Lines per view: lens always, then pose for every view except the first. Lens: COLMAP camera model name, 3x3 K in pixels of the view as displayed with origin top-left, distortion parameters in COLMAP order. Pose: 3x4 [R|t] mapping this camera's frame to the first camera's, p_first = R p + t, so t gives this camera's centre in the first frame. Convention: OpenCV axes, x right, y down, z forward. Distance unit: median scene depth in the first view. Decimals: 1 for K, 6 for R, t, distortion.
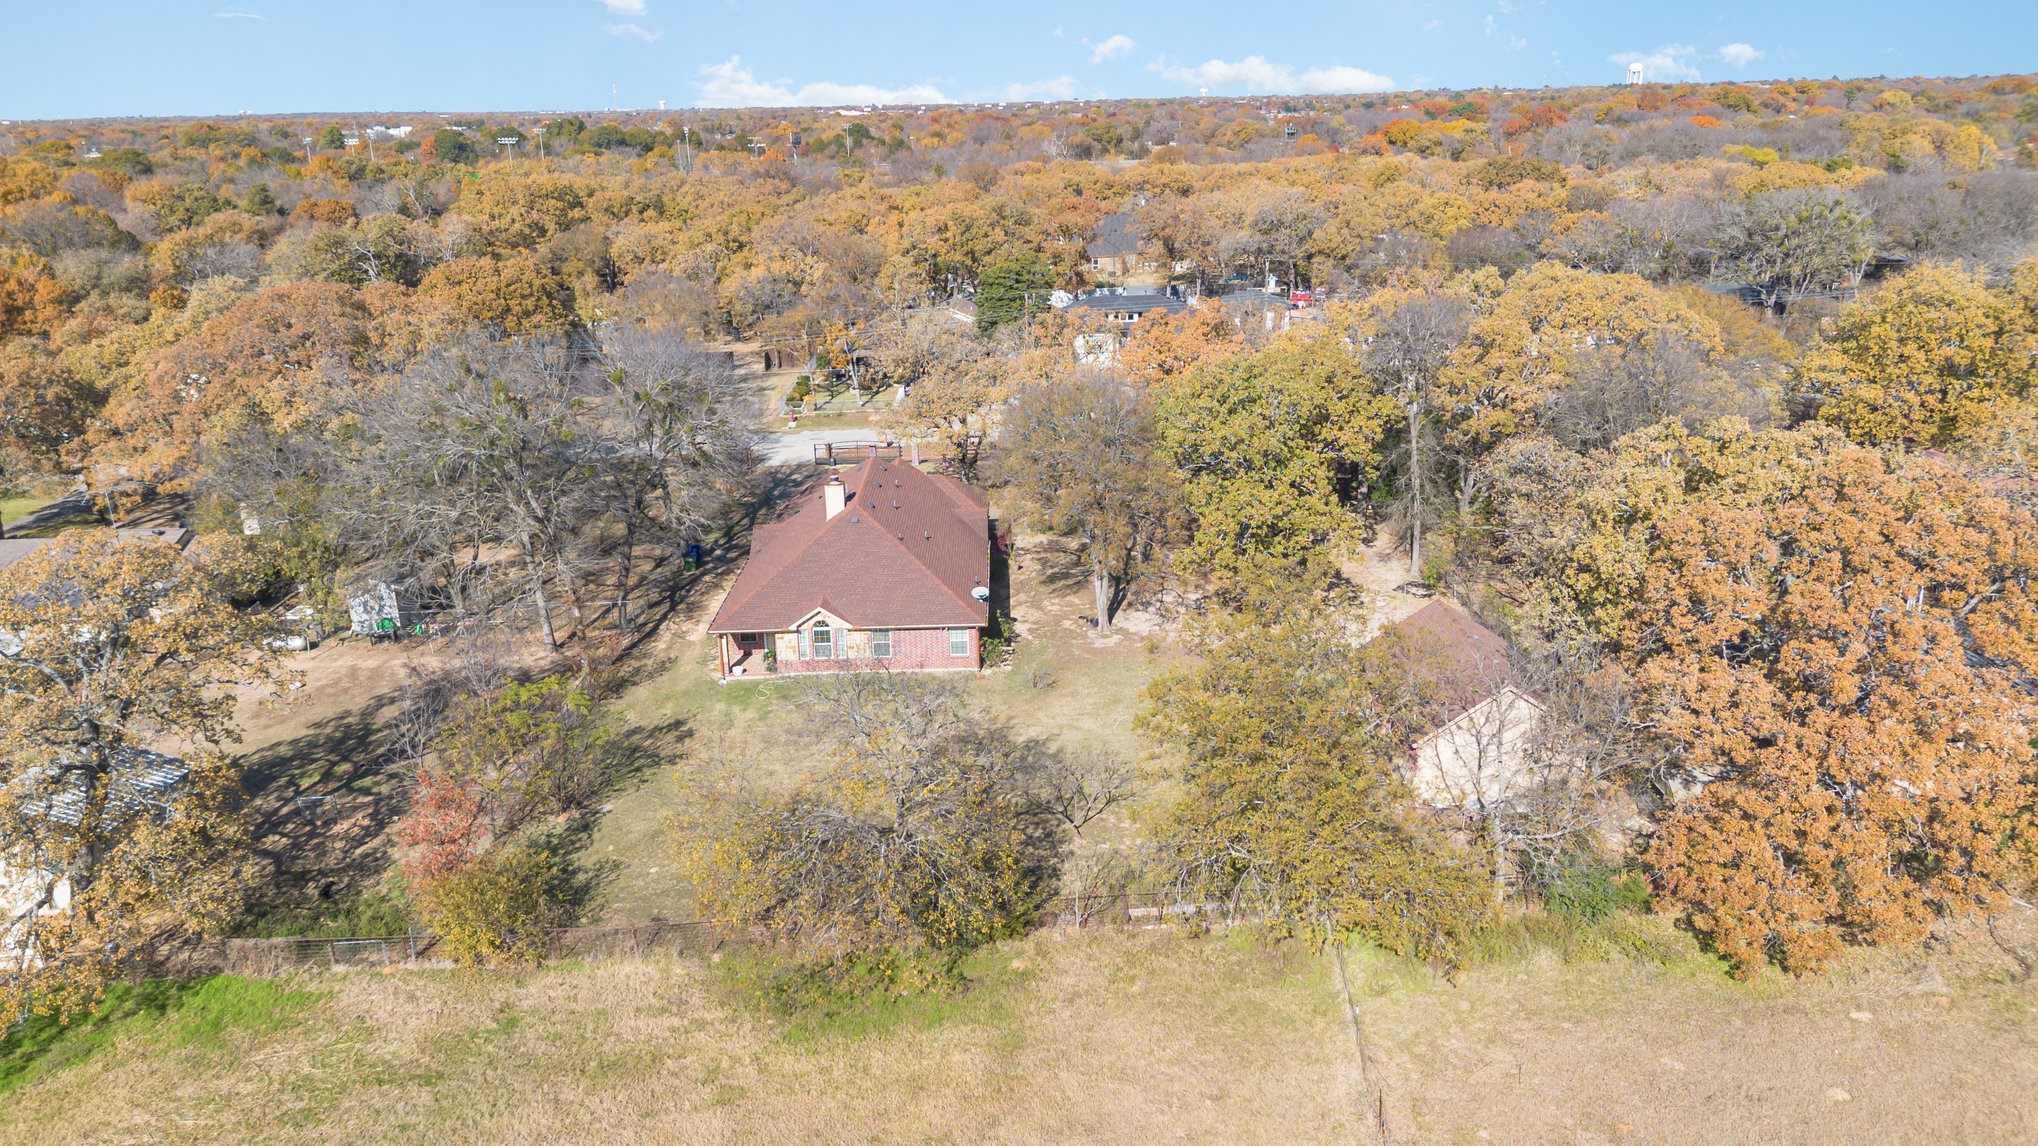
lens RADIAL K [[1468.6, 0, 1019.0], [0, 1468.6, 573.0], [0, 0, 1]] dist [0.080265, -0.050512]
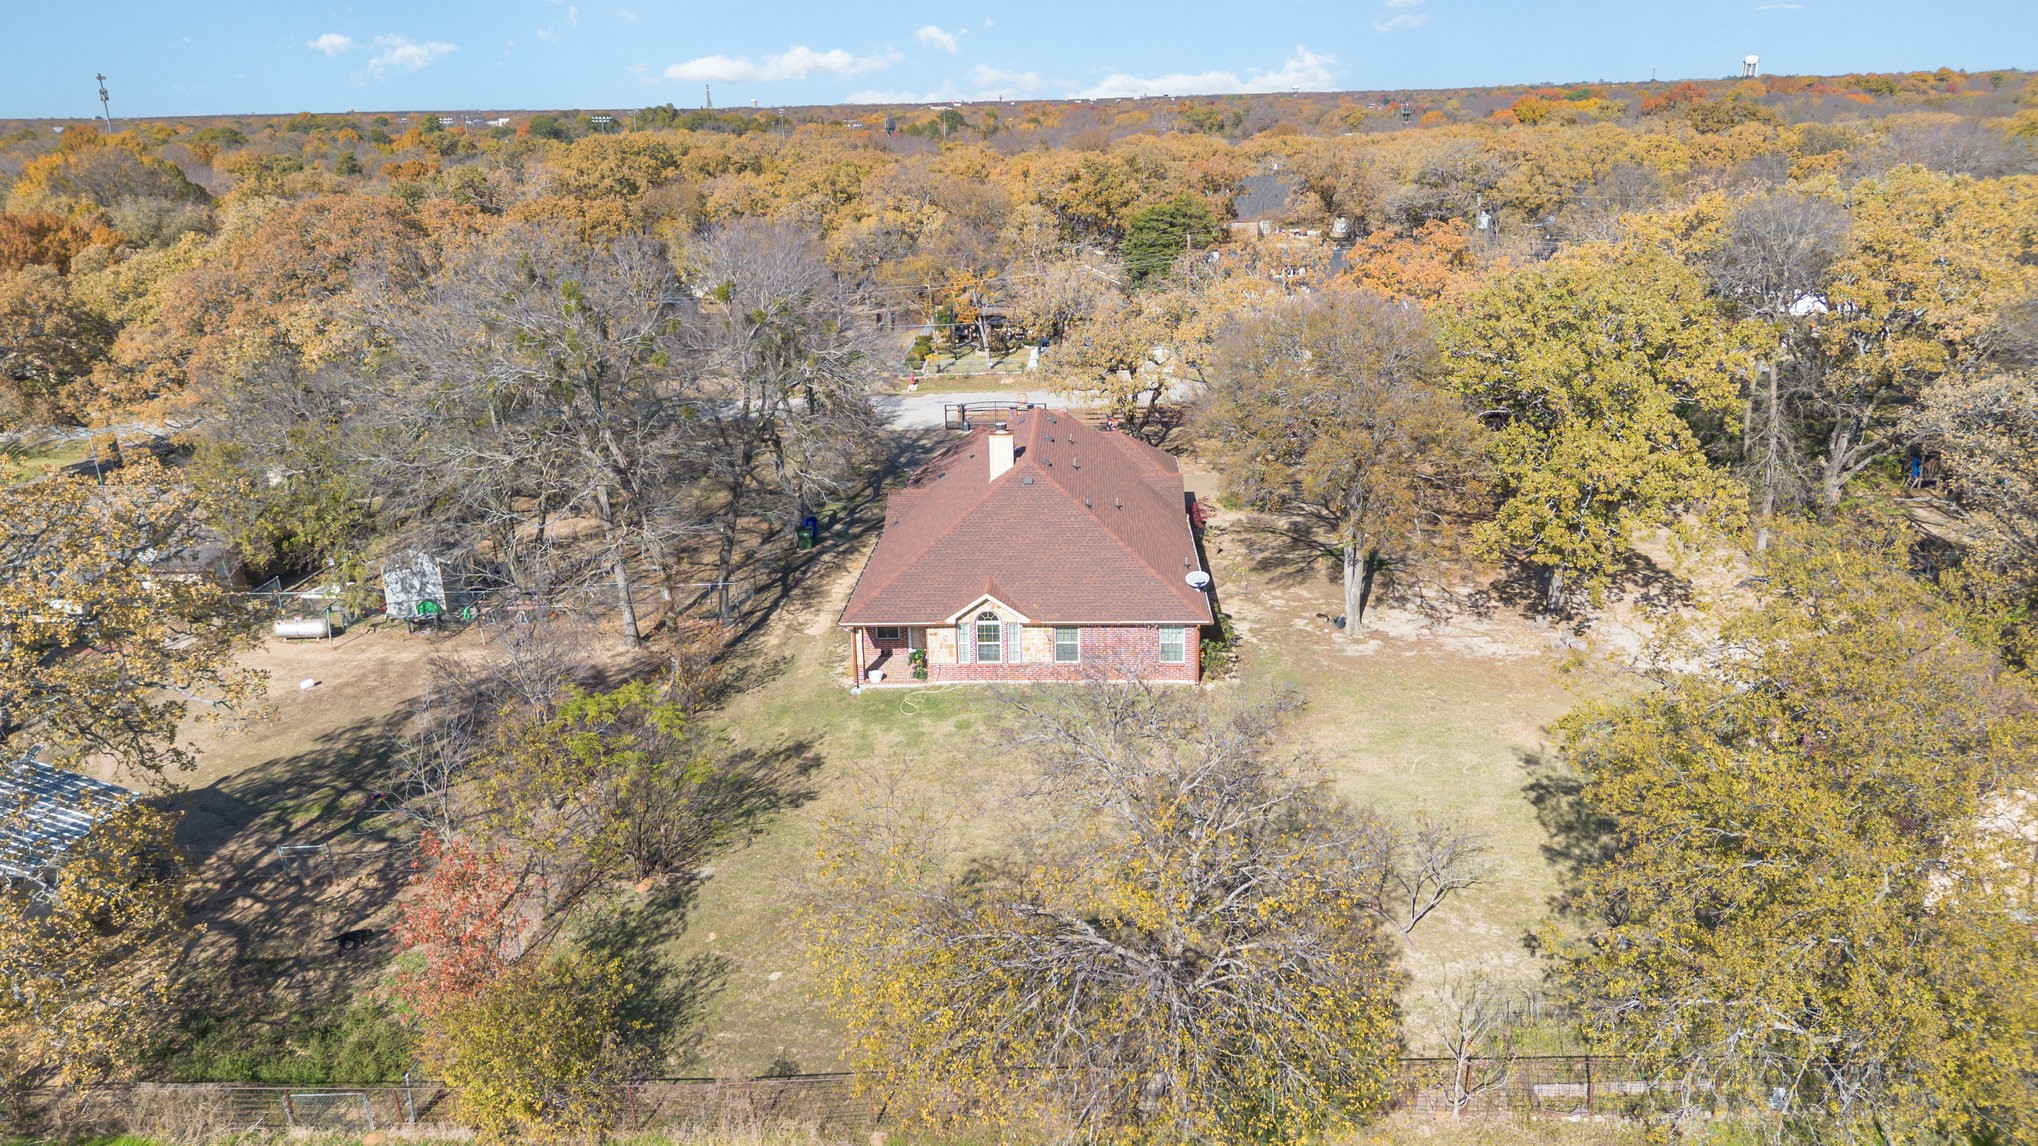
lens RADIAL K [[1468.6, 0, 1019.0], [0, 1468.6, 573.0], [0, 0, 1]] dist [0.080265, -0.050512]
pose [[0.998431, 0.016954, -0.053371, -0.077966], [-0.016918, 0.999856, 0.001117, 0.011209], [0.053382, -0.000212, 0.998574, 0.252240]]
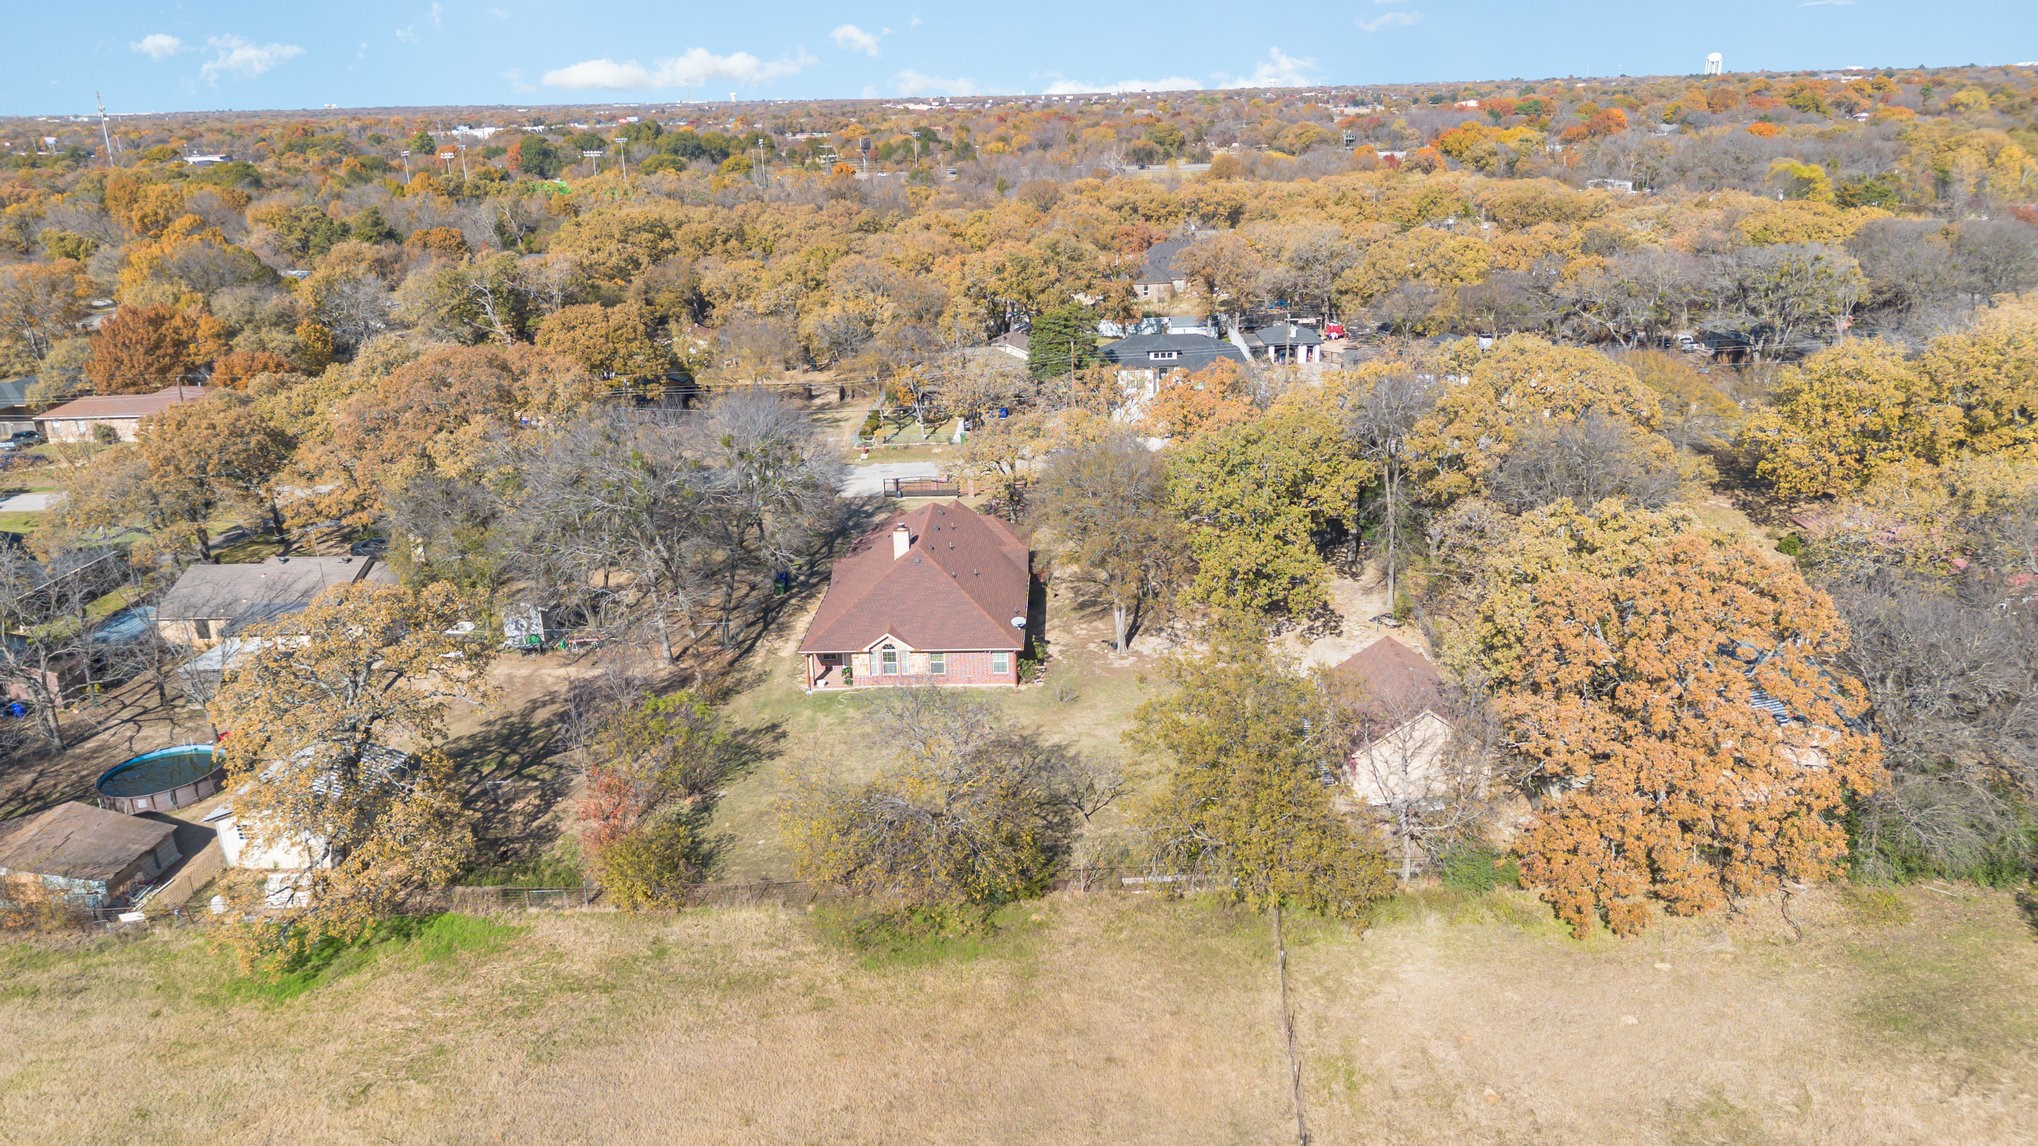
lens RADIAL K [[1463.0, 0, 1019.0], [0, 1463.0, 573.0], [0, 0, 1]] dist [0.107979, -0.095176]
pose [[0.999044, 0.010341, -0.042477, 0.024768], [-0.010057, 0.999926, 0.006895, -0.035717], [0.042546, -0.006461, 0.999074, -0.213265]]
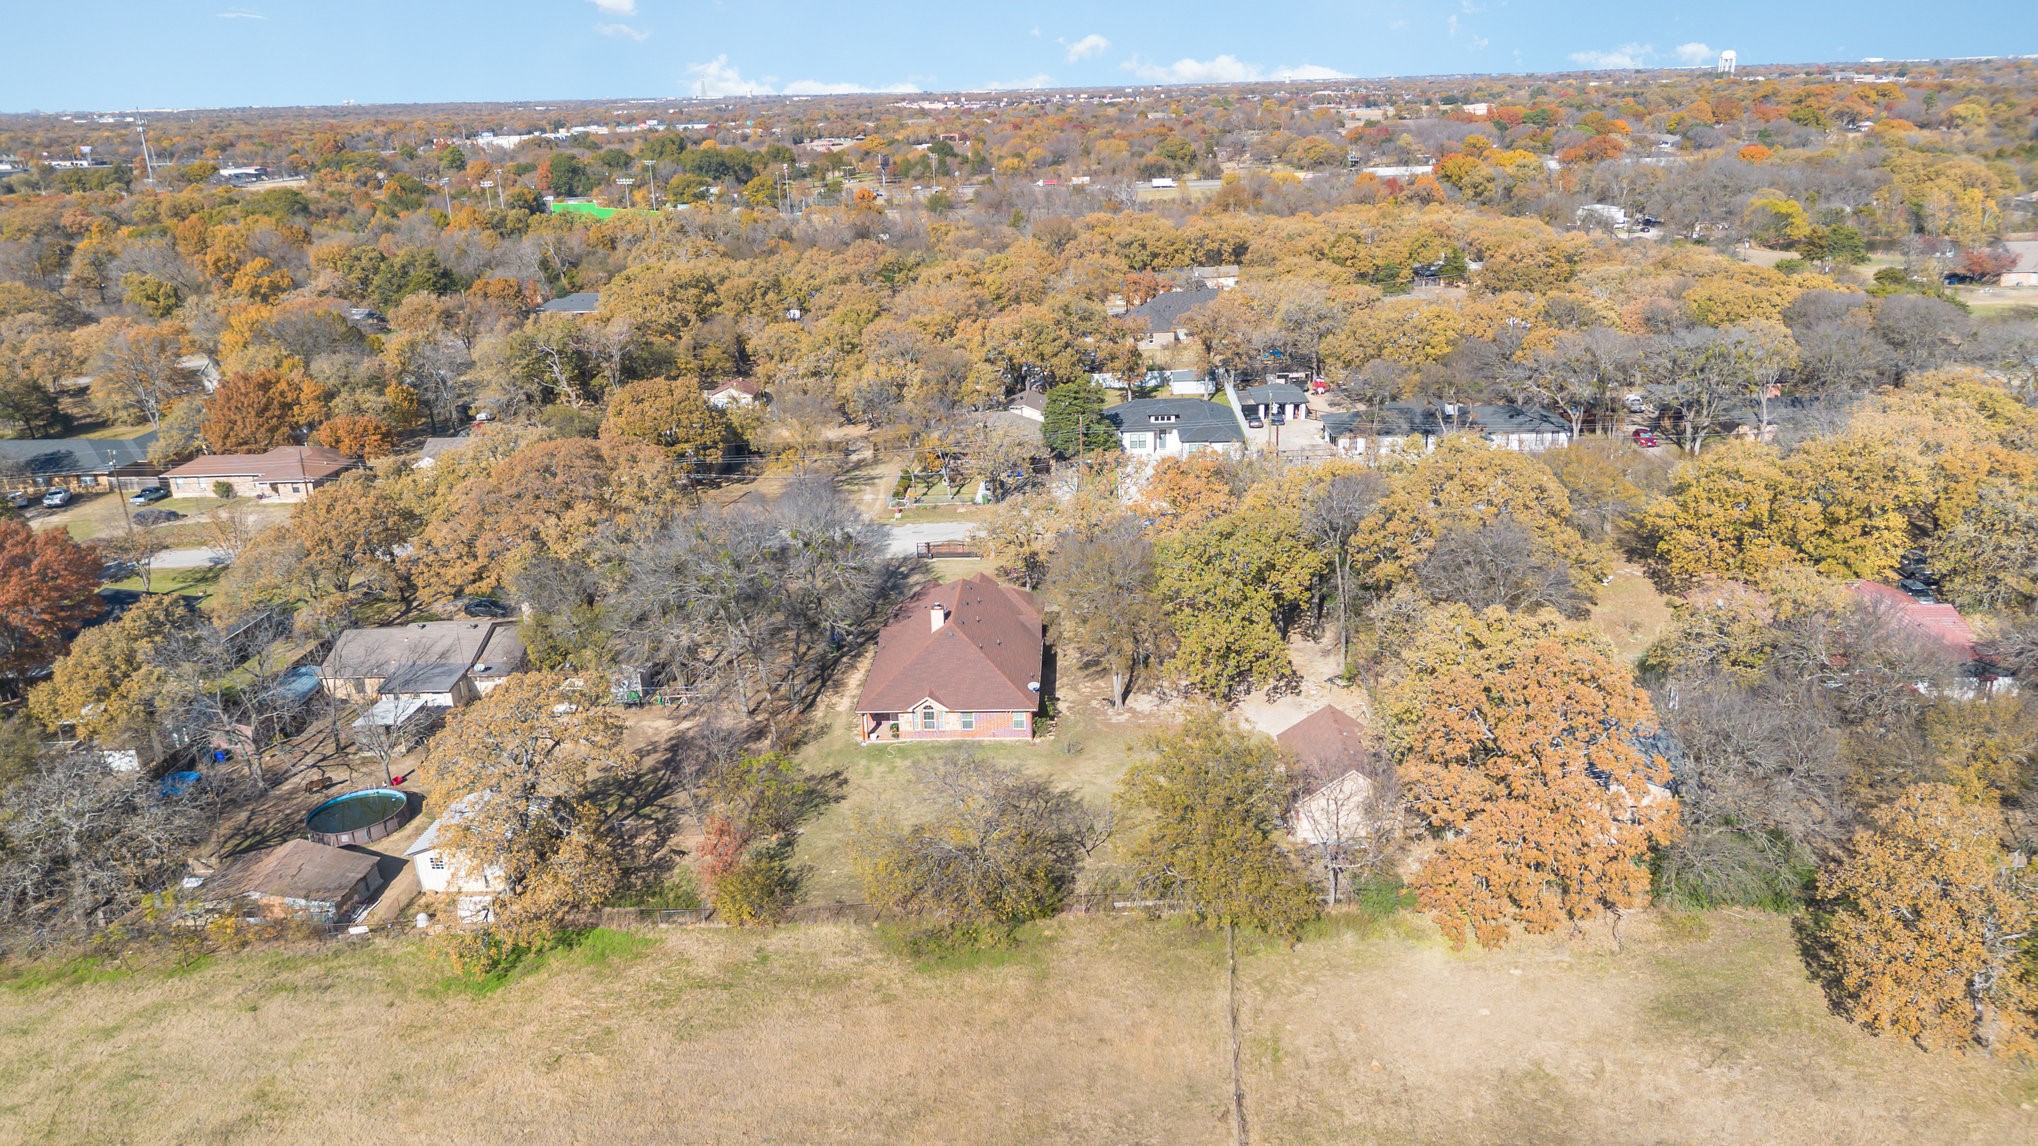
lens RADIAL K [[1461.0, 0, 1019.0], [0, 1461.0, 573.0], [0, 0, 1]] dist [0.126754, -0.137135]
pose [[0.998568, 0.010476, -0.052458, 0.034817], [-0.009878, 0.999883, 0.011654, -0.119217], [0.052574, -0.011119, 0.998555, -0.485380]]
